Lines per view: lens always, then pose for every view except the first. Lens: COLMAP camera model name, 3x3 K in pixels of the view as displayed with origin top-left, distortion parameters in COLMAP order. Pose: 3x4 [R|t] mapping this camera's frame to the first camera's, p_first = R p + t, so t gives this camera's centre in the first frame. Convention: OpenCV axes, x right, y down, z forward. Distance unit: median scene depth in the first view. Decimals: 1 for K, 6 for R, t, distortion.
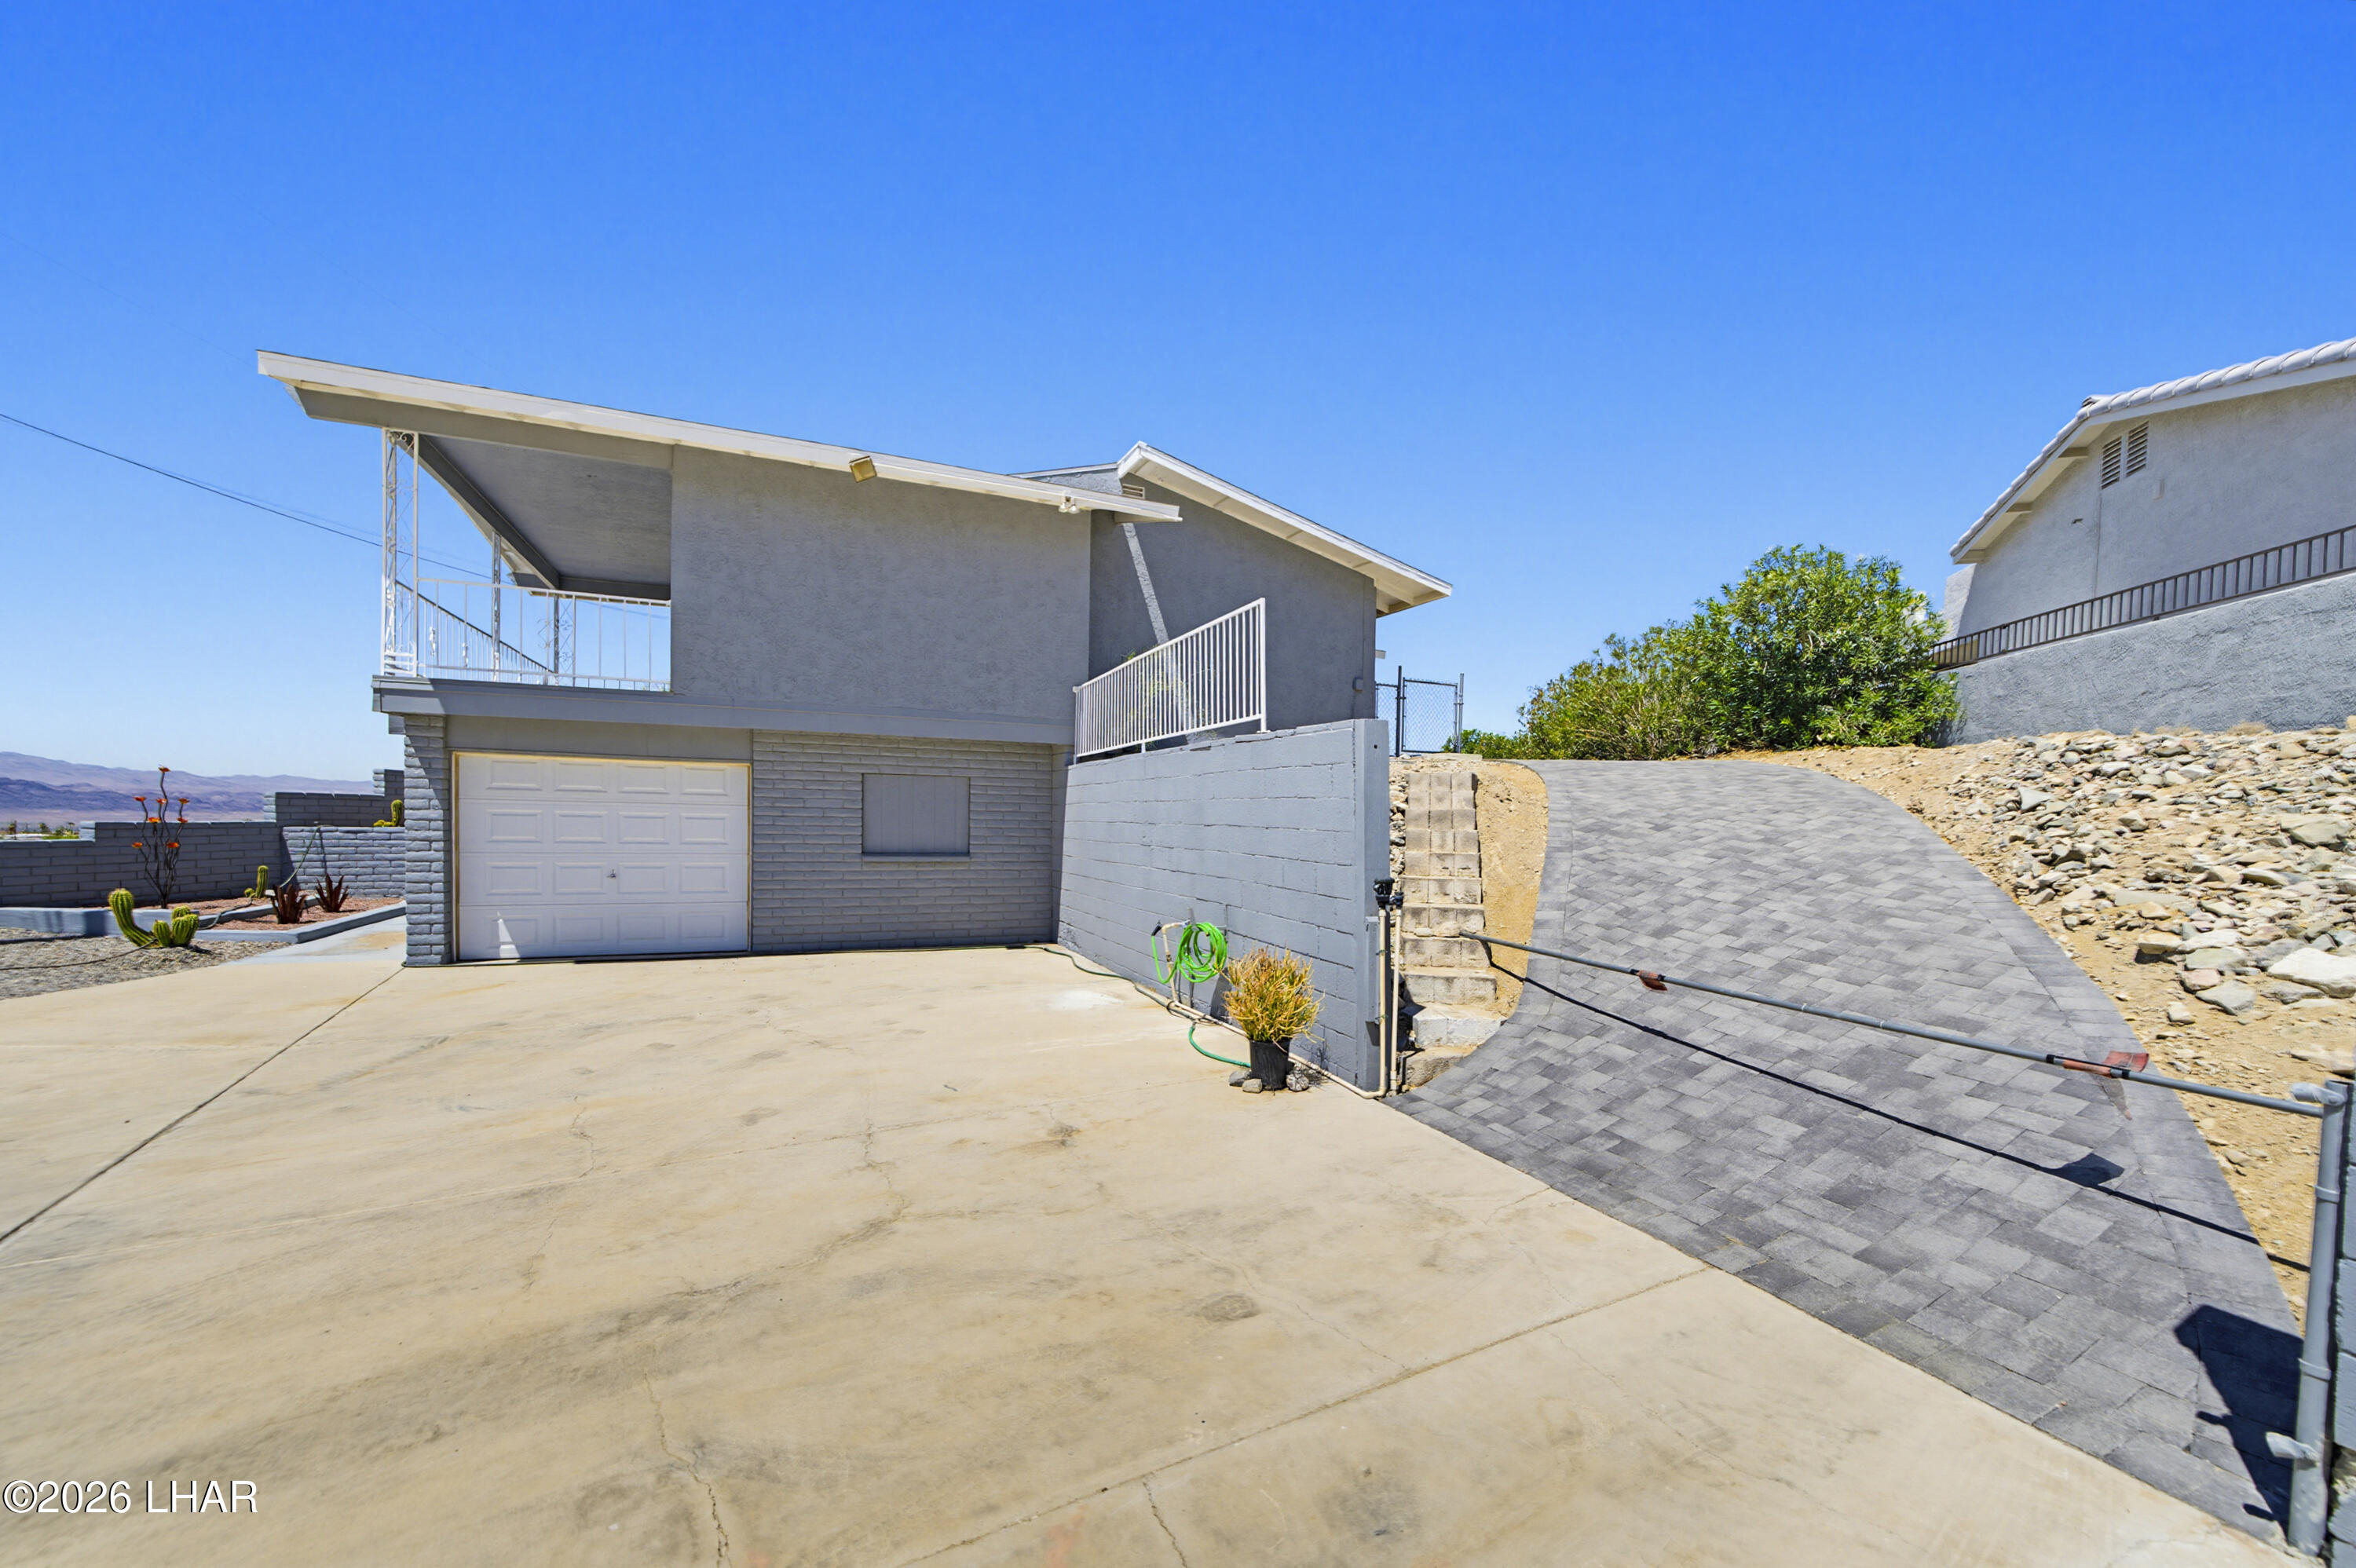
lens RADIAL K [[901.8, 0, 1175.1], [0, 901.8, 845.8], [0, 0, 1]] dist [-0.001735, 0.000215]
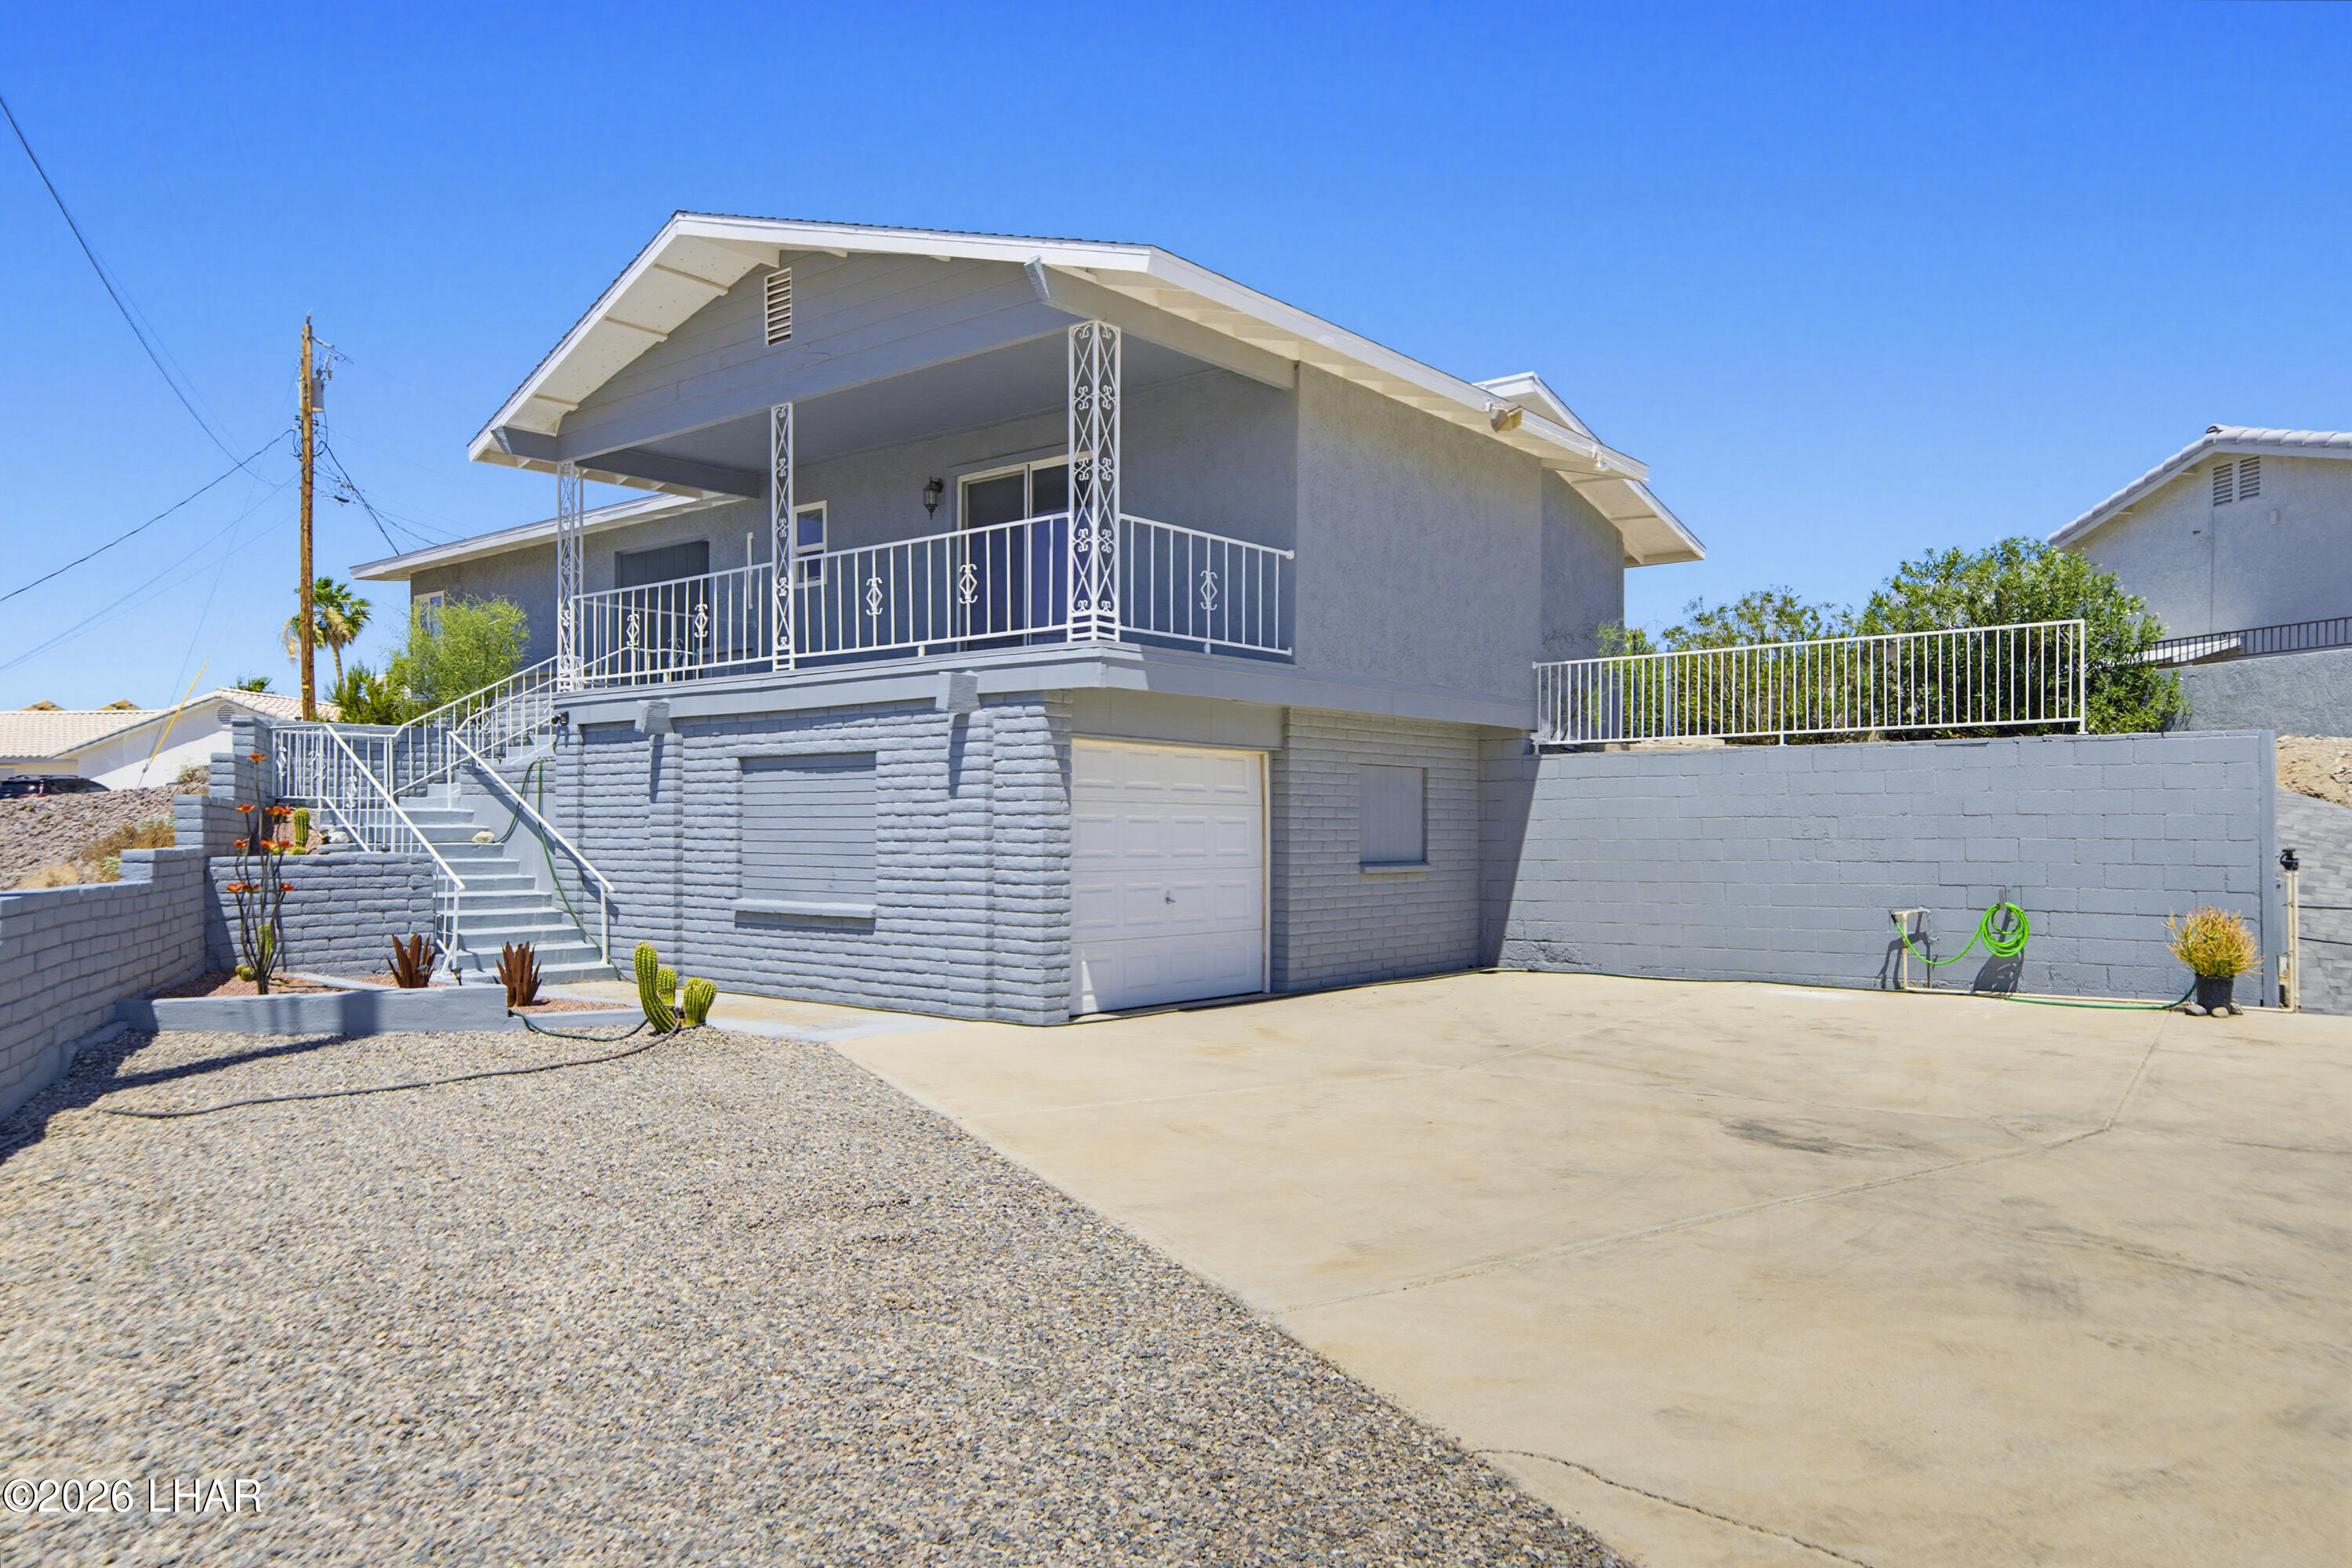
lens RADIAL K [[1563.6, 0, 1153.1], [0, 1563.6, 855.3], [0, 0, 1]] dist [-0.000361, -0.000946]
pose [[0.898421, -0.026834, 0.438315, -1.150913], [0.032075, 0.999475, -0.004556, 0.001496], [-0.437962, 0.018152, 0.898810, -0.174227]]
